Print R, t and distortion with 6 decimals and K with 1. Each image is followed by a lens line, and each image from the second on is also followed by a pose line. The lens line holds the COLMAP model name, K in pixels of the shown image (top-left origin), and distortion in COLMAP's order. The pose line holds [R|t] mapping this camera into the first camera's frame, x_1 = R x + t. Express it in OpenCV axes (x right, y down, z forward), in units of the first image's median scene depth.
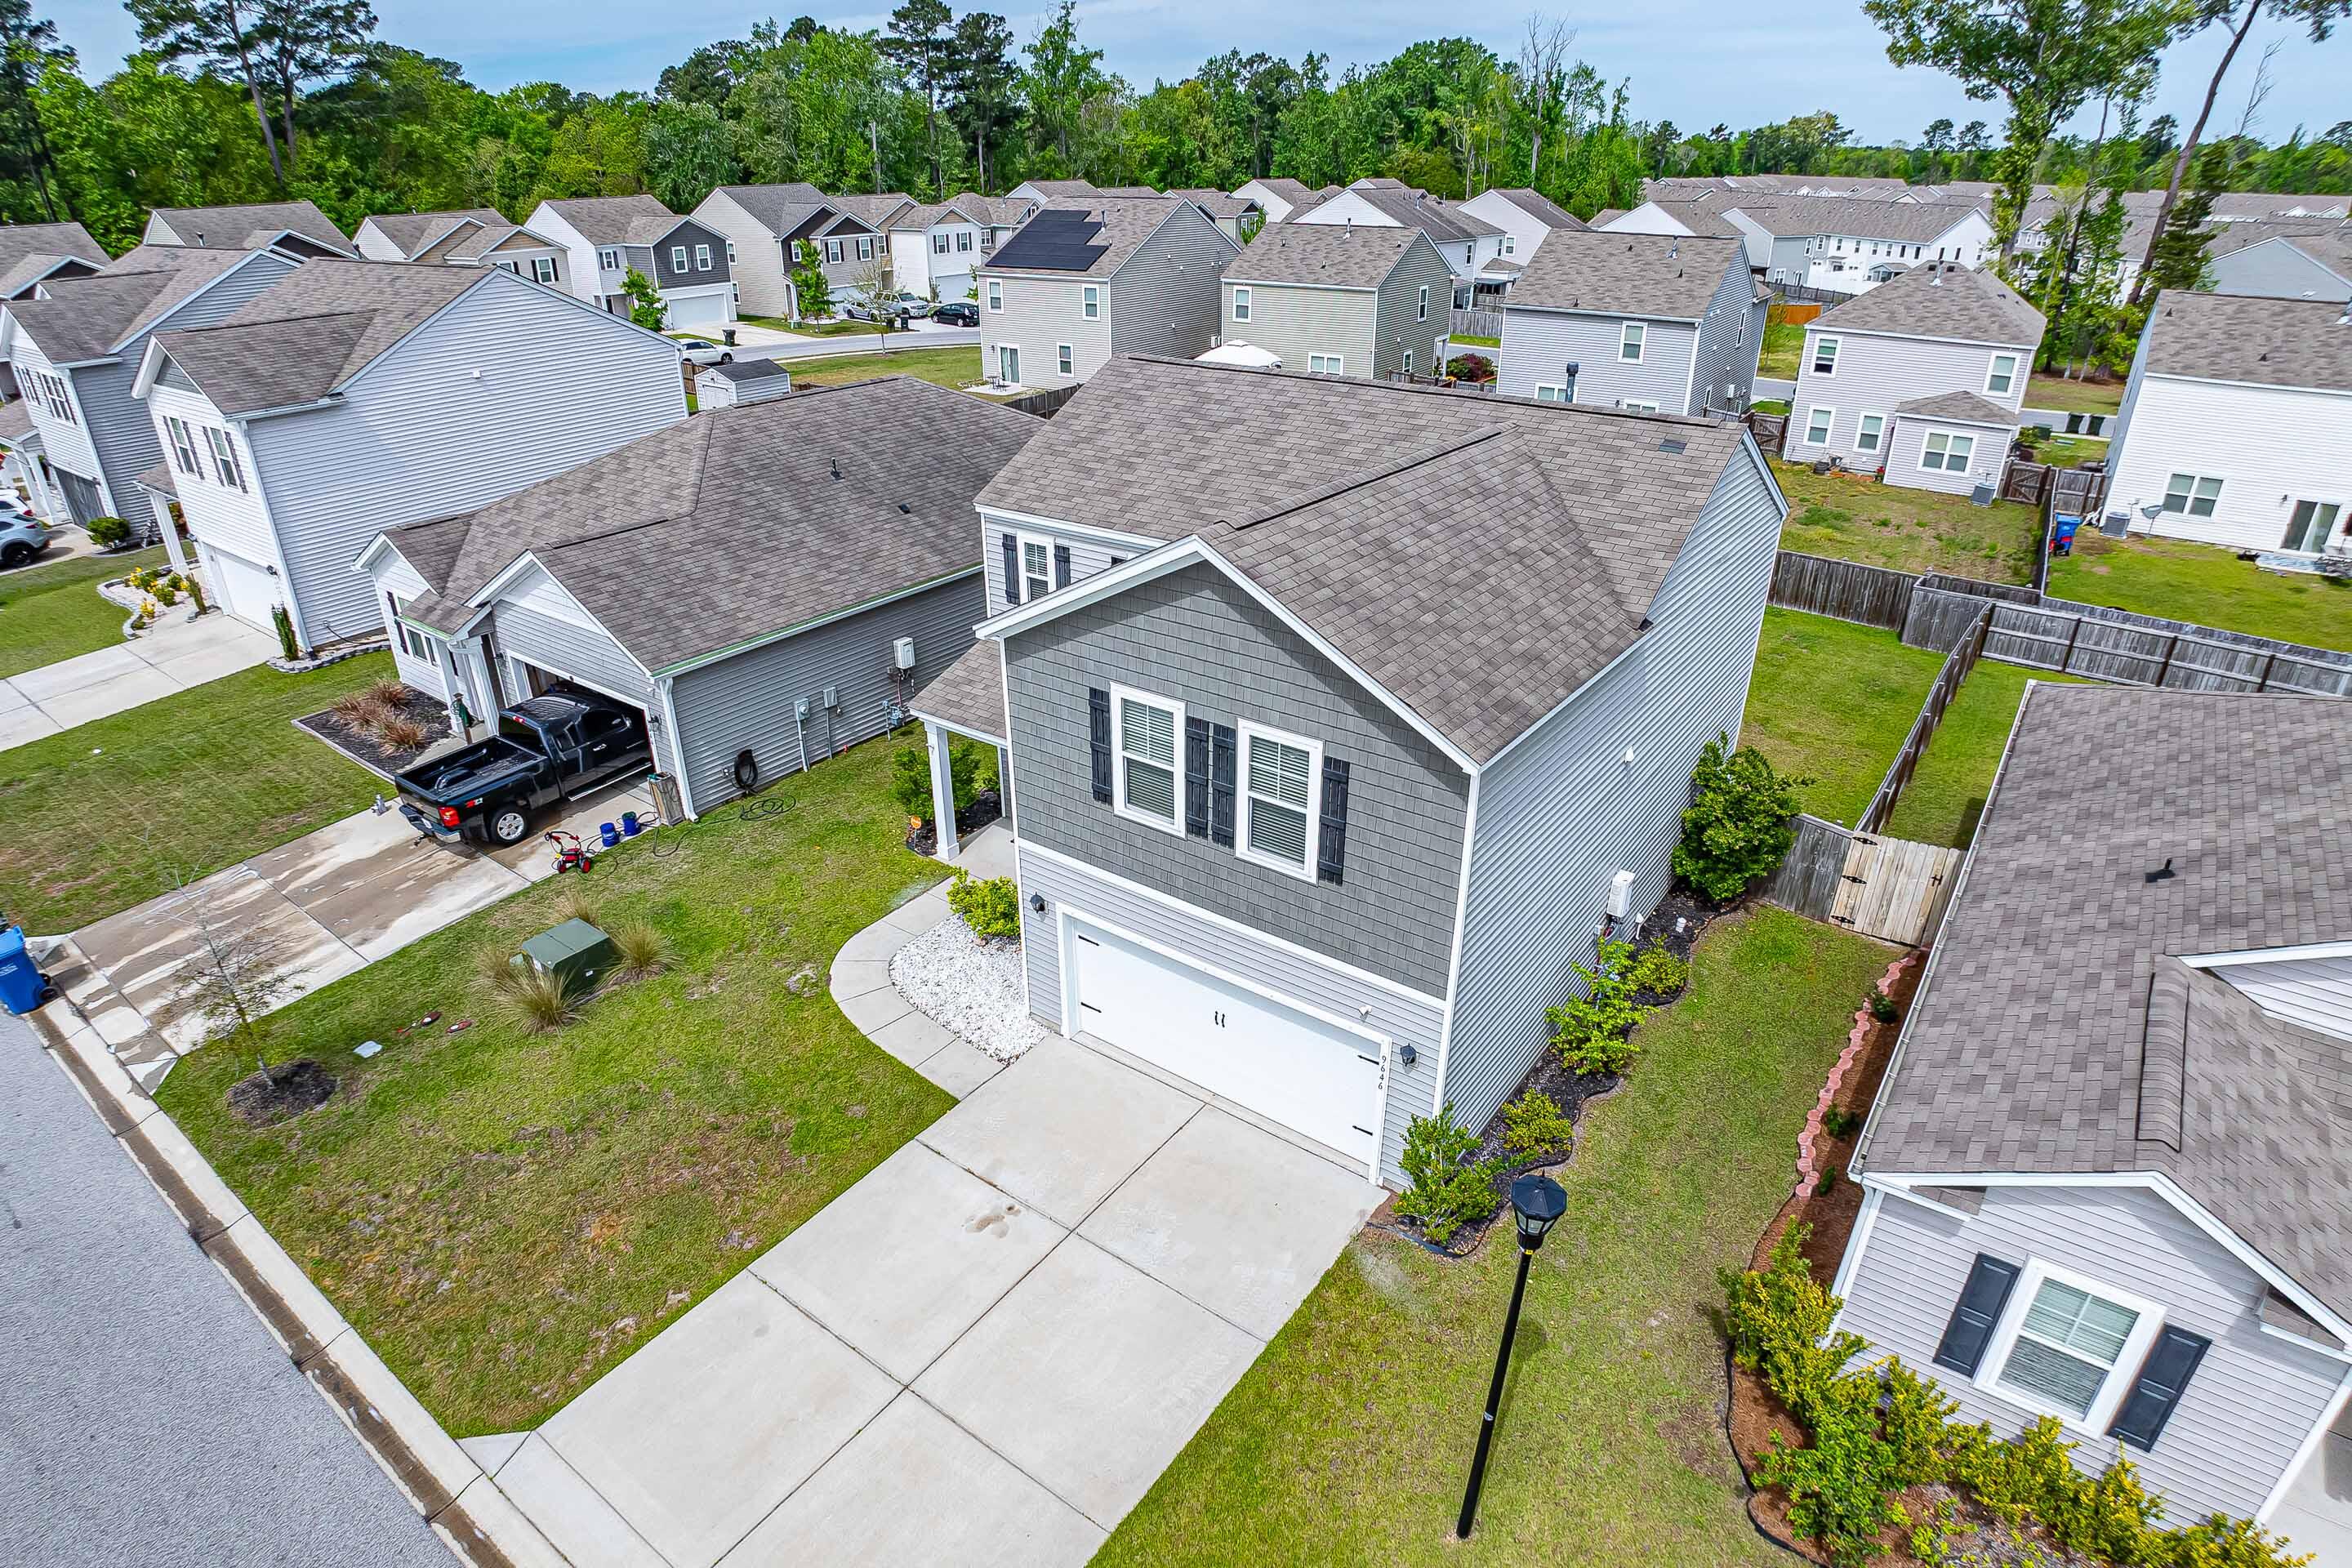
lens RADIAL K [[1336.3, 0, 1151.0], [0, 1336.3, 786.9], [0, 0, 1]] dist [-0.087112, 0.018095]
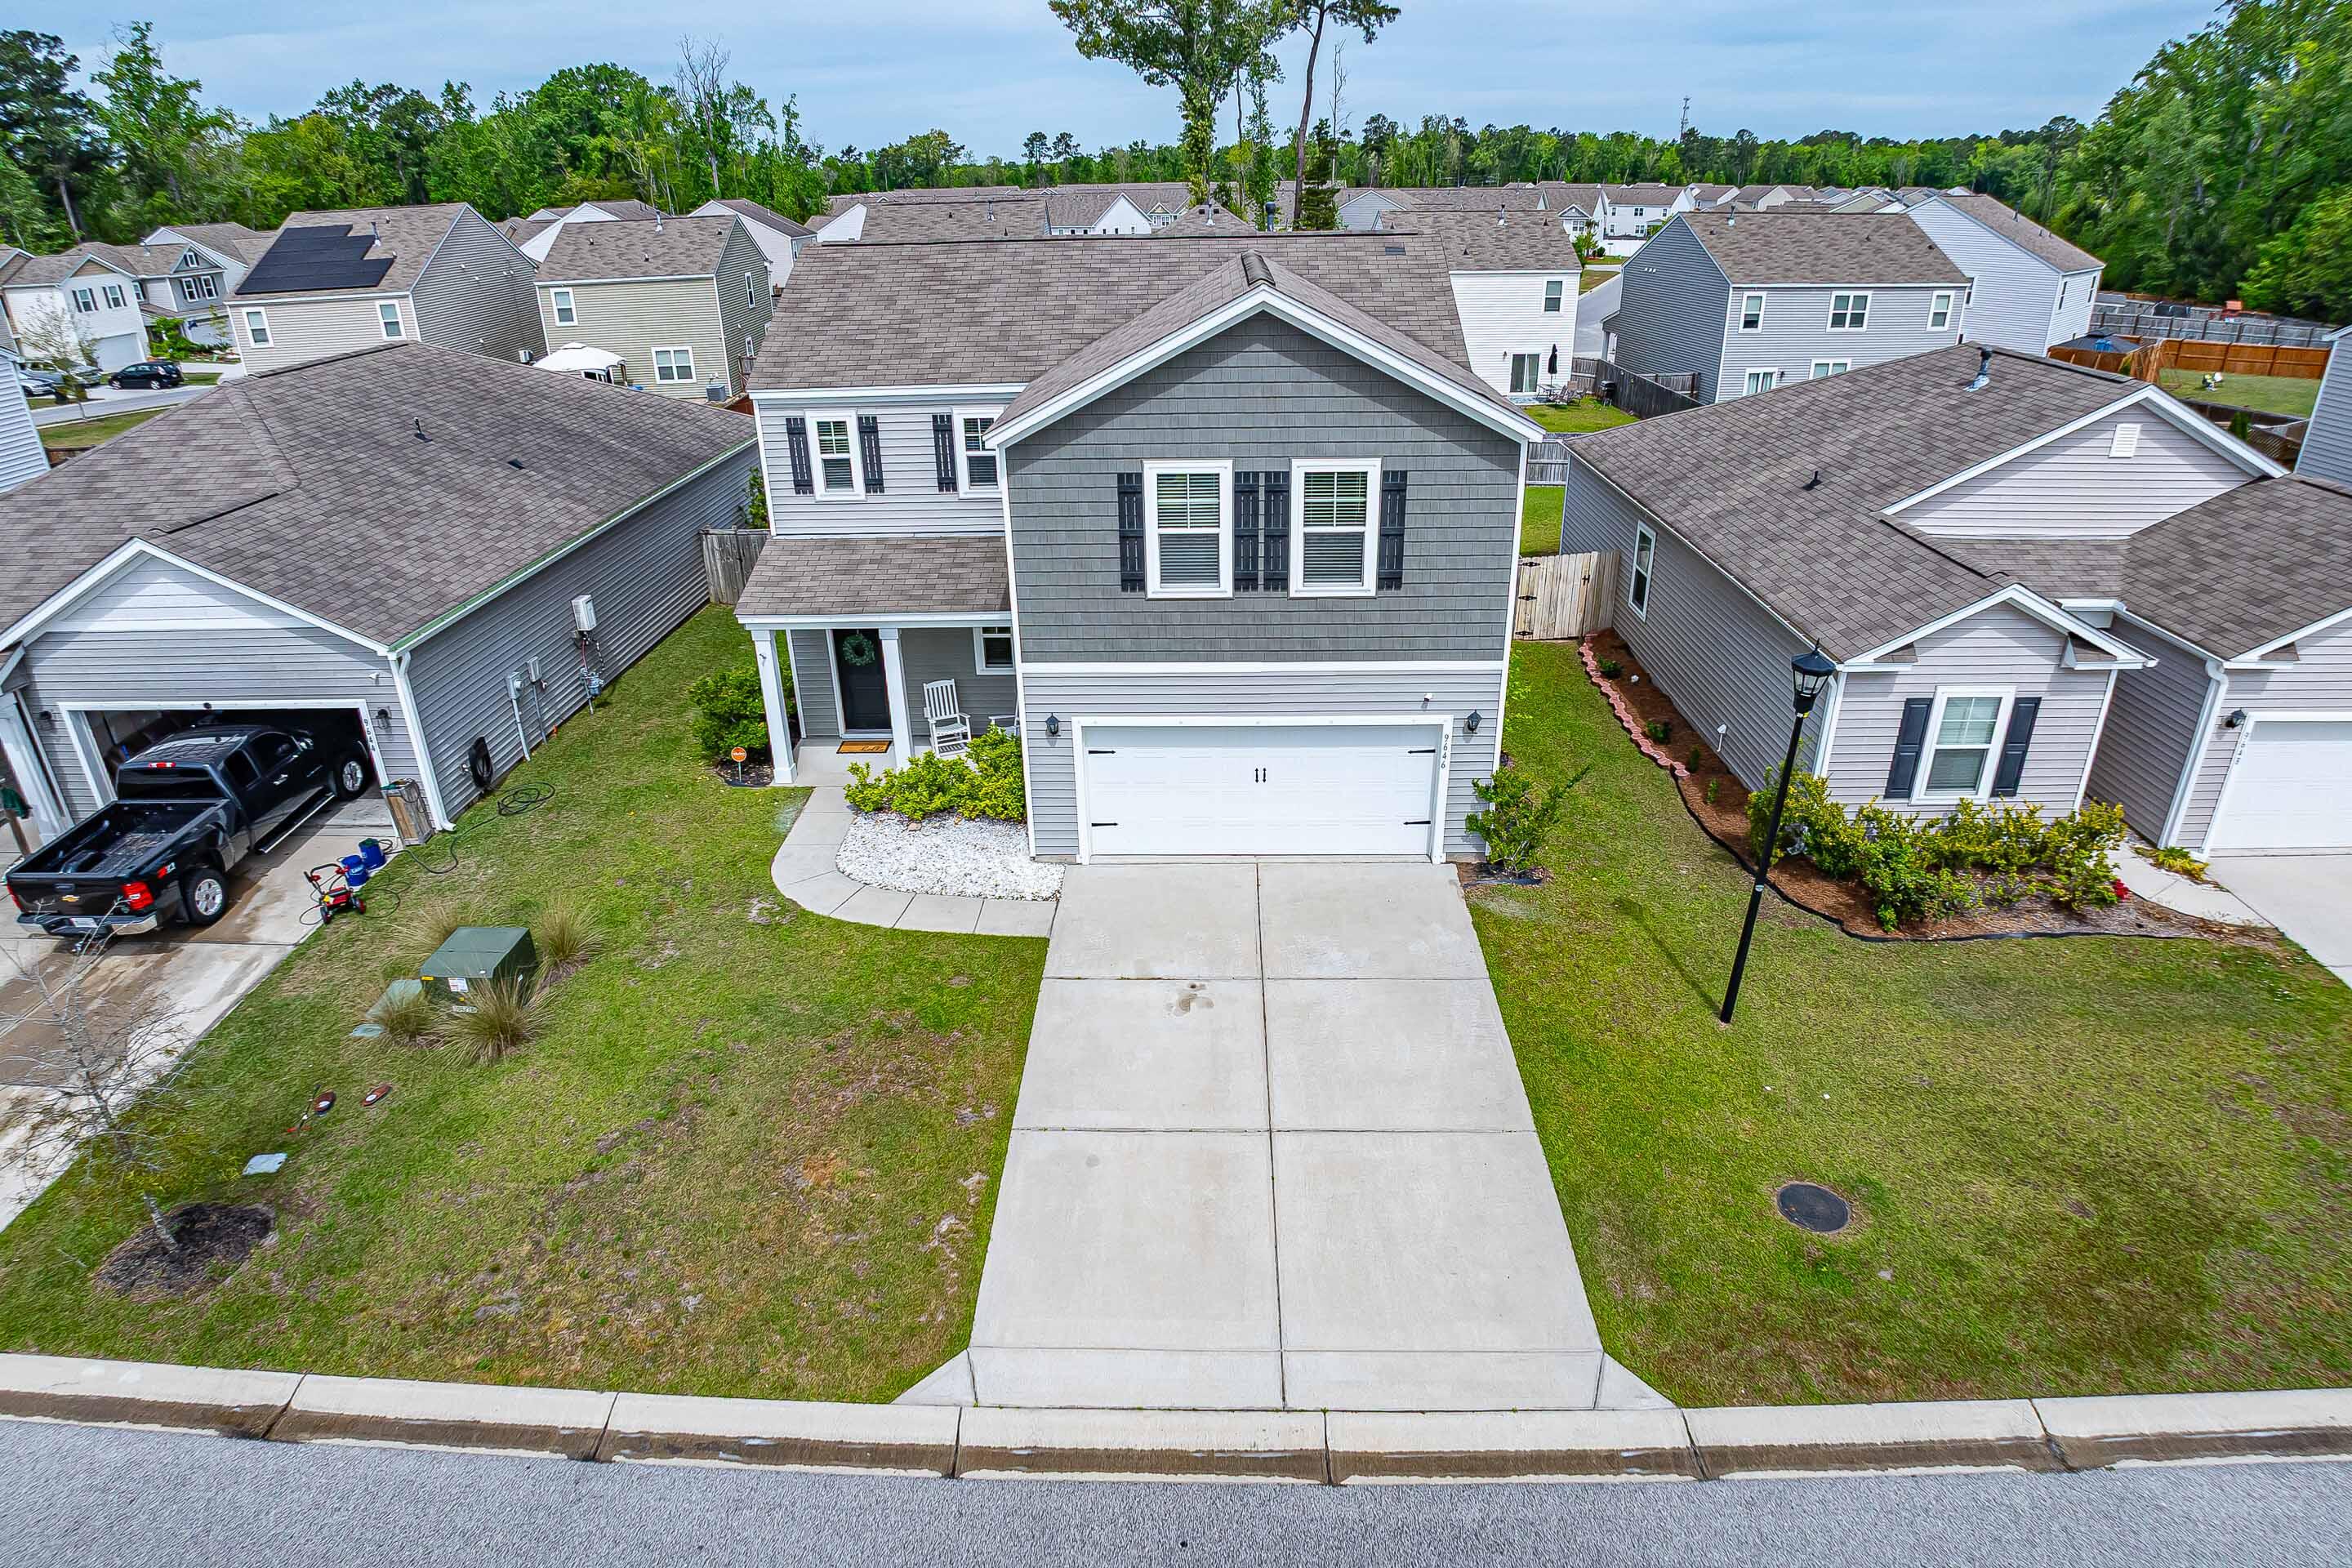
lens RADIAL K [[1346.3, 0, 1168.0], [0, 1346.3, 749.0], [0, 0, 1]] dist [-0.100461, 0.032768]
pose [[0.815179, -0.240041, 0.527128, -0.406532], [0.267346, 0.963271, 0.025210, 0.076398], [-0.513818, 0.120375, 0.849412, 0.085814]]
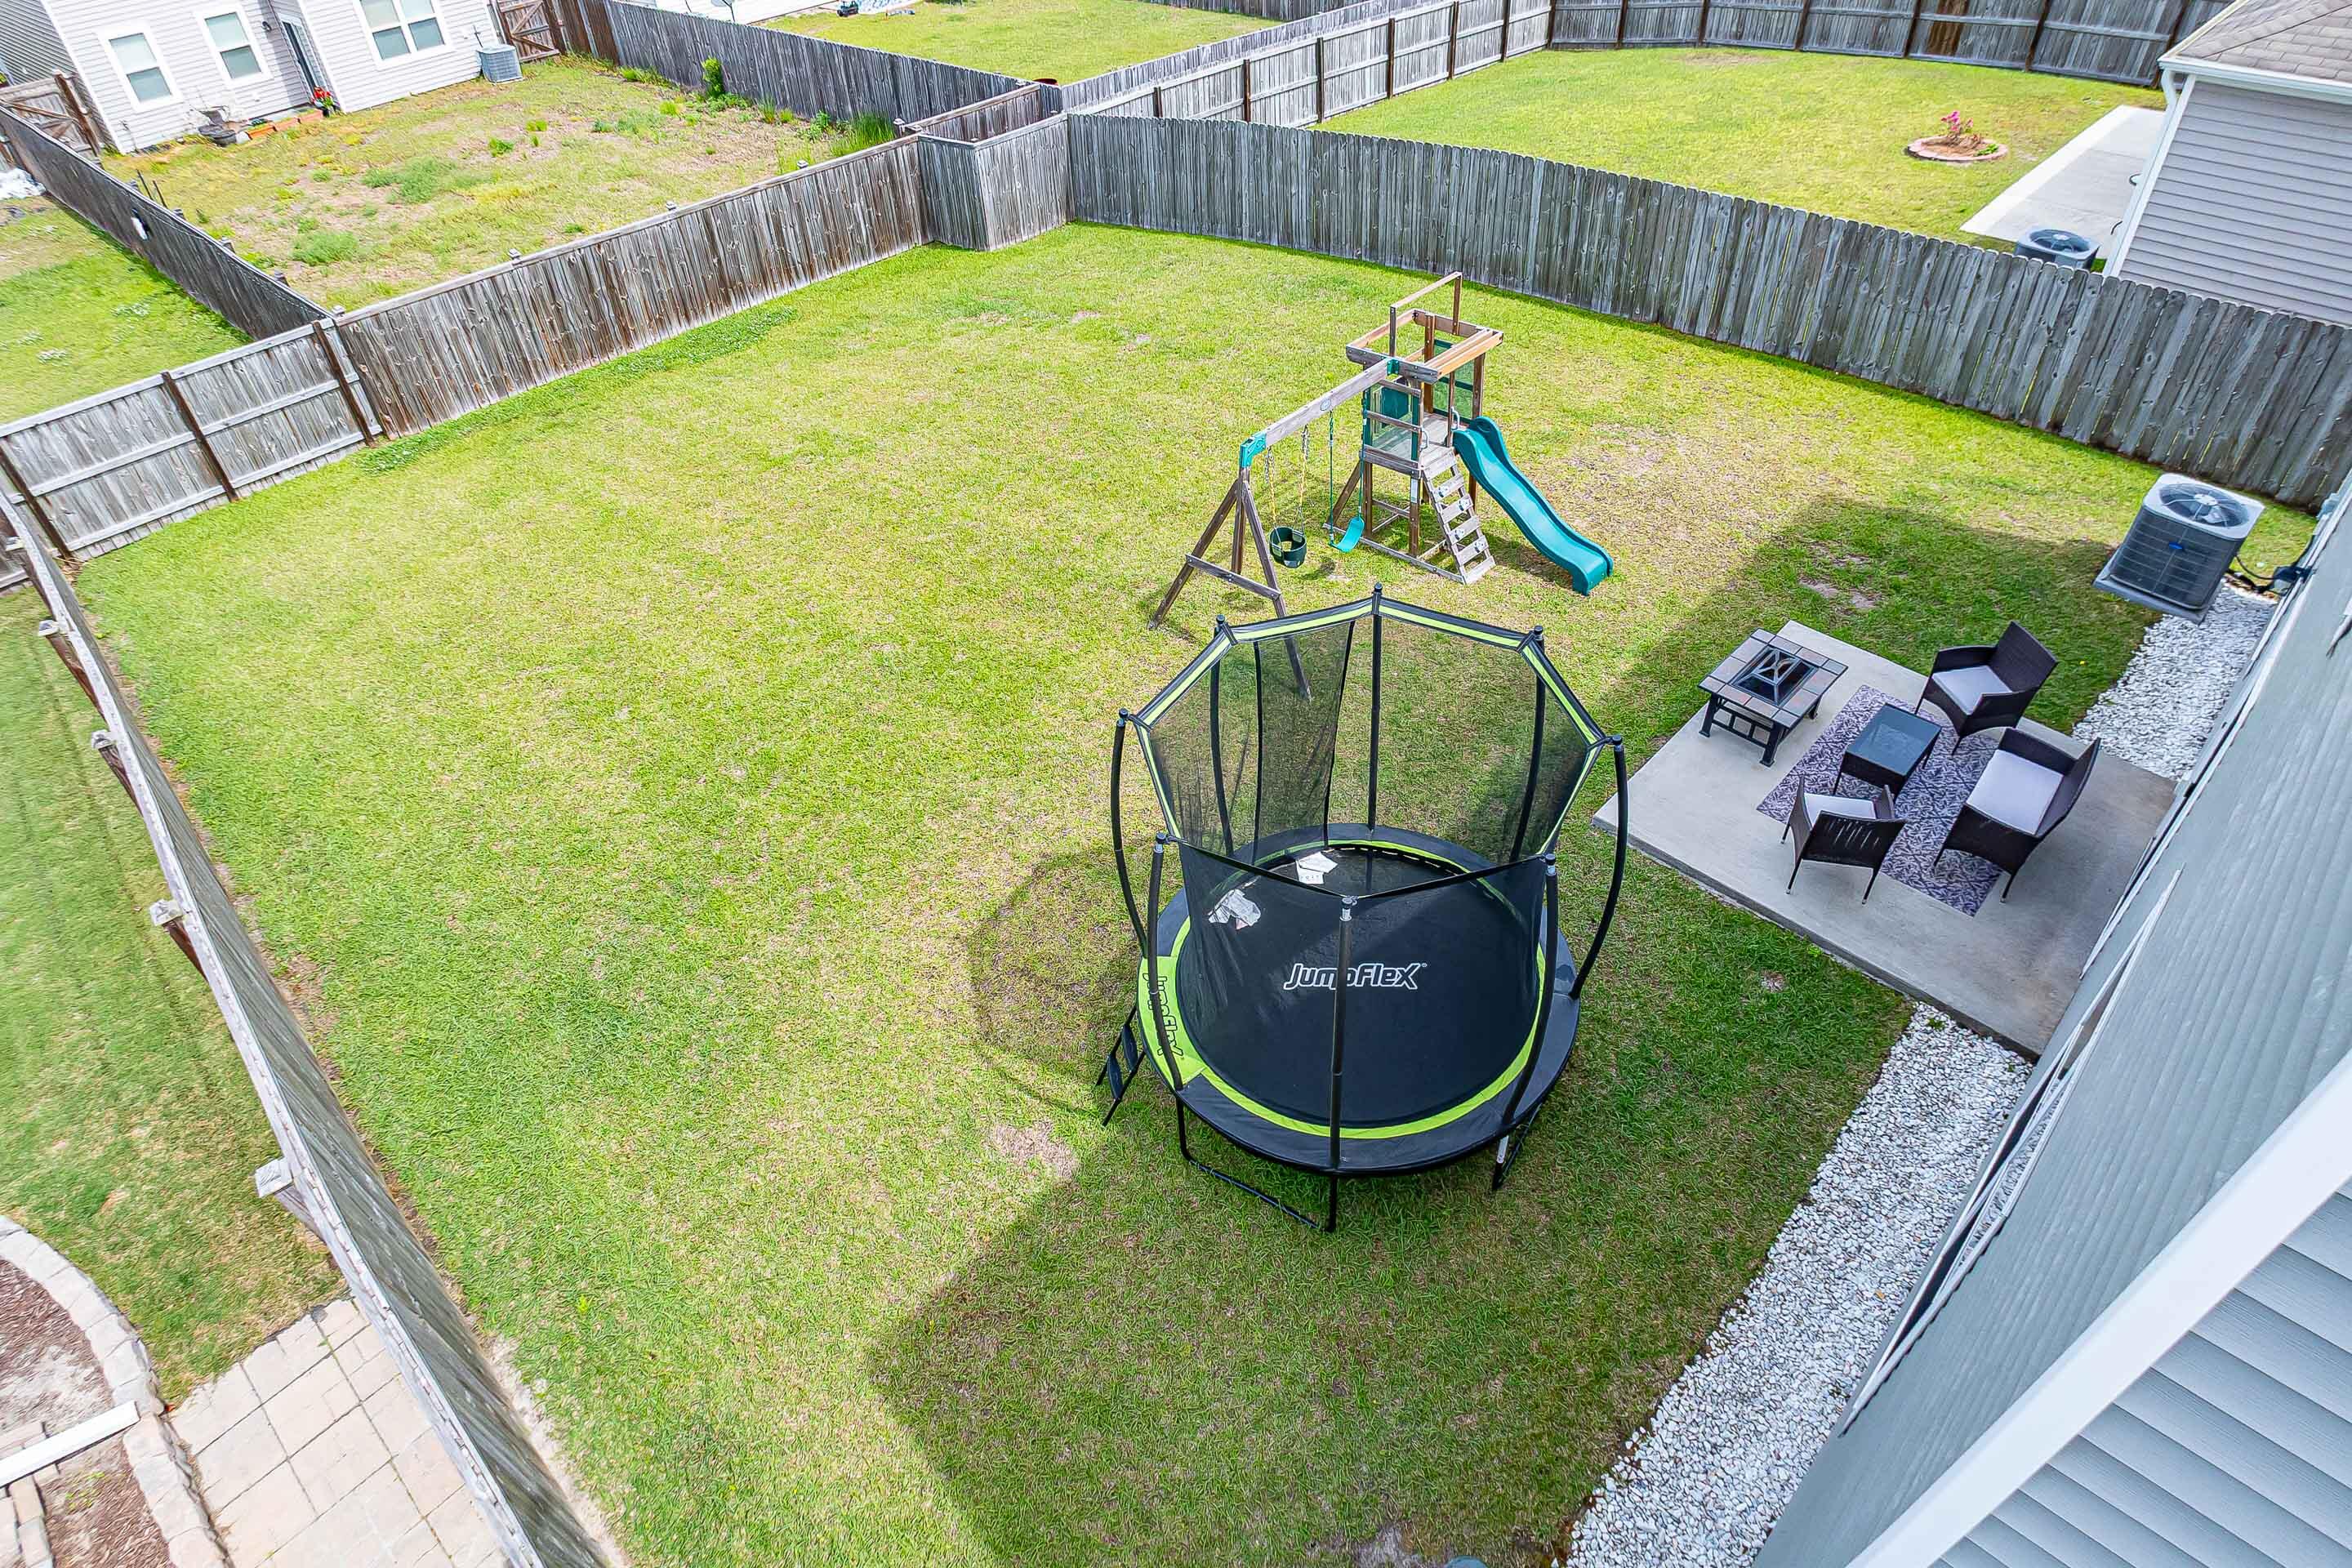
lens RADIAL K [[1322.3, 0, 1178.7], [0, 1322.3, 733.5], [0, 0, 1]] dist [-0.104247, 0.032778]
pose [[0.126049, -0.649458, 0.749877, 0.028742], [0.473980, 0.703472, 0.529594, -0.347778], [-0.871467, 0.288672, 0.396502, 1.176018]]
